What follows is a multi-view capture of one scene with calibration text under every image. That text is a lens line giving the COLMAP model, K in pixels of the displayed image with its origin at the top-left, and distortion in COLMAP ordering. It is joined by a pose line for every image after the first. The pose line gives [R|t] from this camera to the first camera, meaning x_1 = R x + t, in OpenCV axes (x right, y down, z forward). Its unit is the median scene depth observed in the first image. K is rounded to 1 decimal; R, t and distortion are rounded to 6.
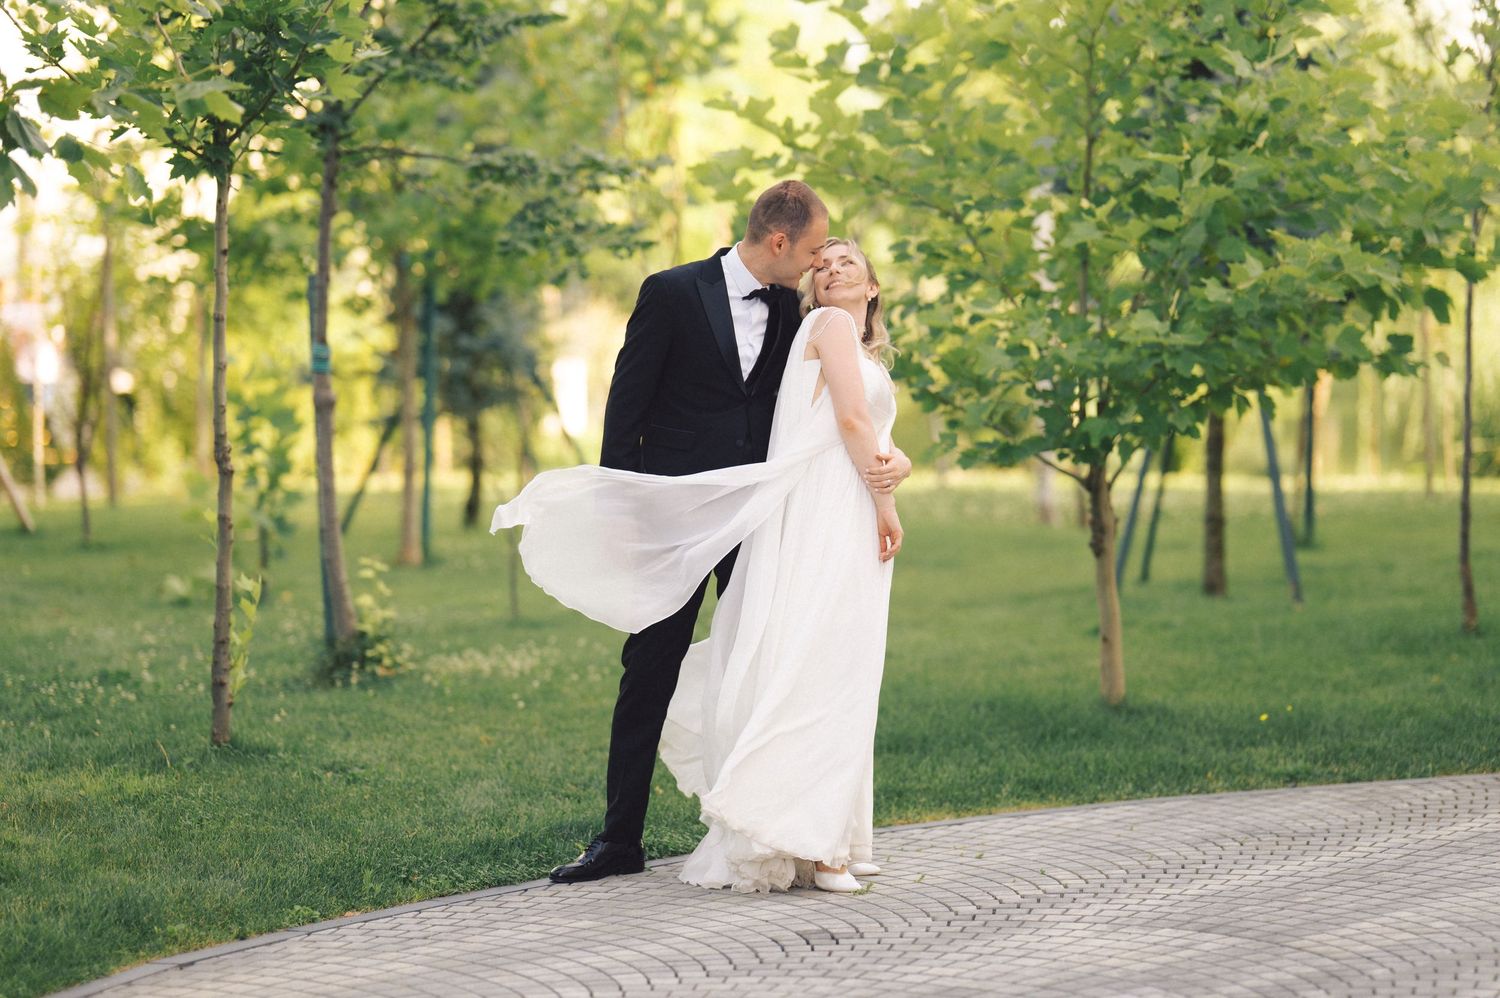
lens RADIAL K [[3914.6, 0, 760.4], [0, 3914.6, 449.5], [0, 0, 1]] dist [0.551824, 0.000000]
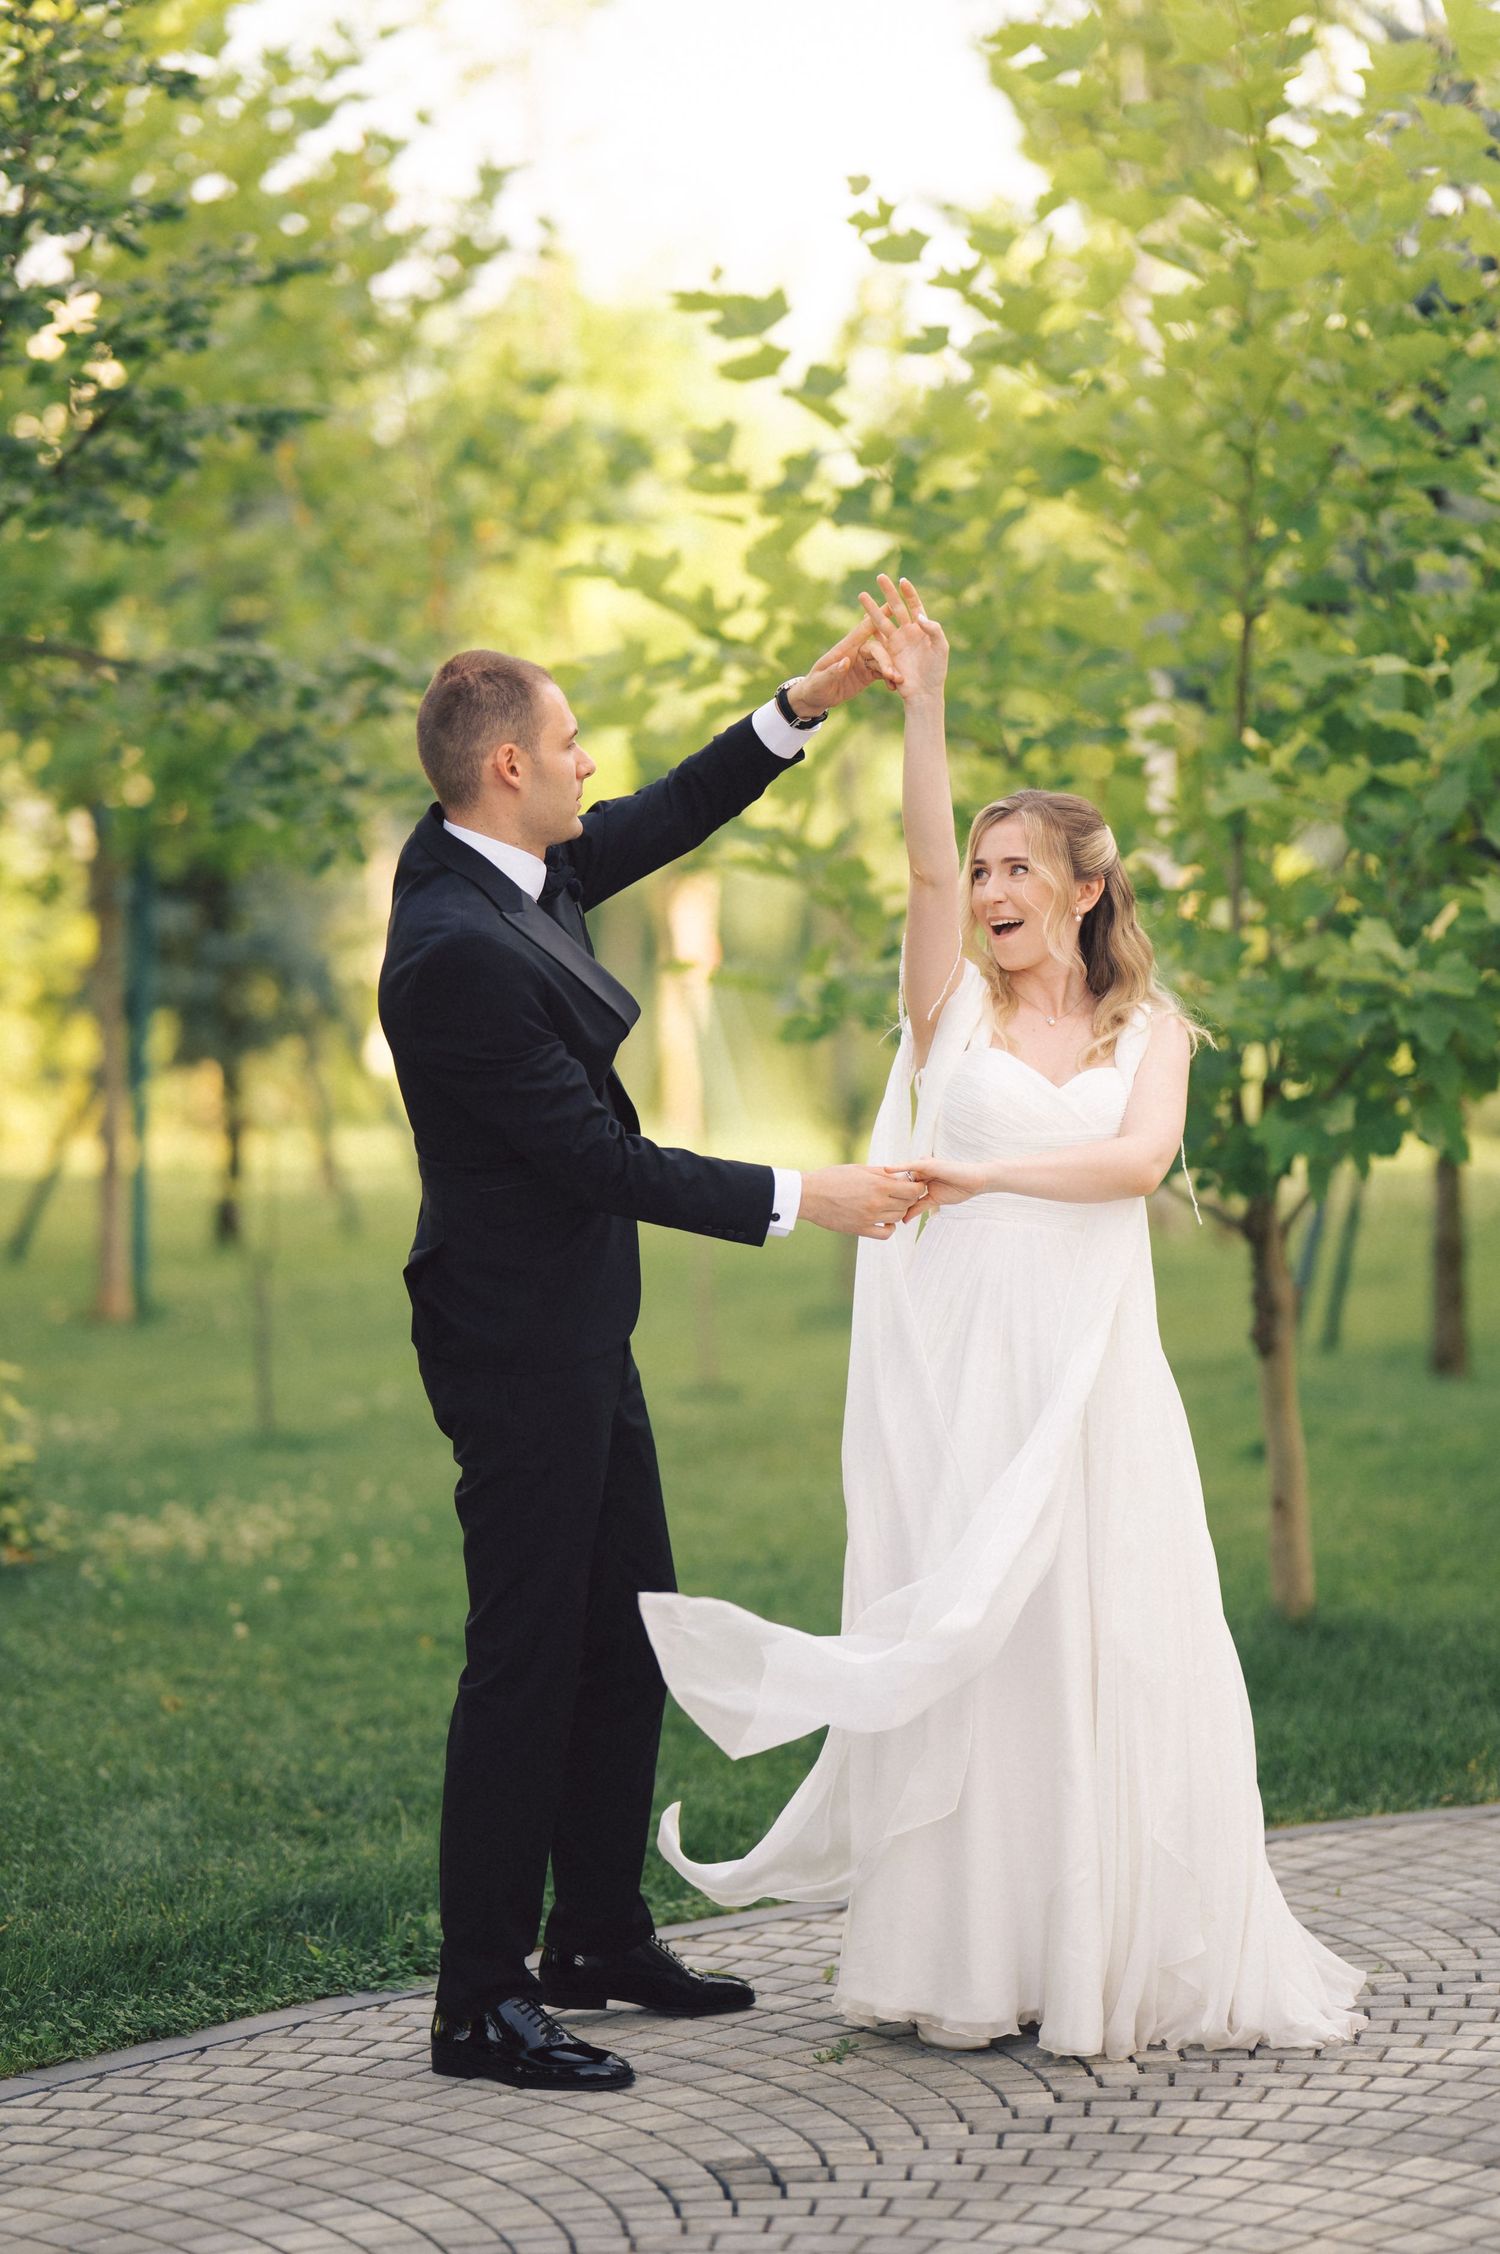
lens RADIAL K [[5727.2, 0, 659.7], [0, 5727.2, 1041.1], [0, 0, 1]] dist [0.295073, 0.000000]
pose [[0.999899, -0.005253, -0.013171, 0.010311], [0.005236, 0.999985, -0.001299, -0.018027], [0.013178, 0.001230, 0.999912, 0.178802]]
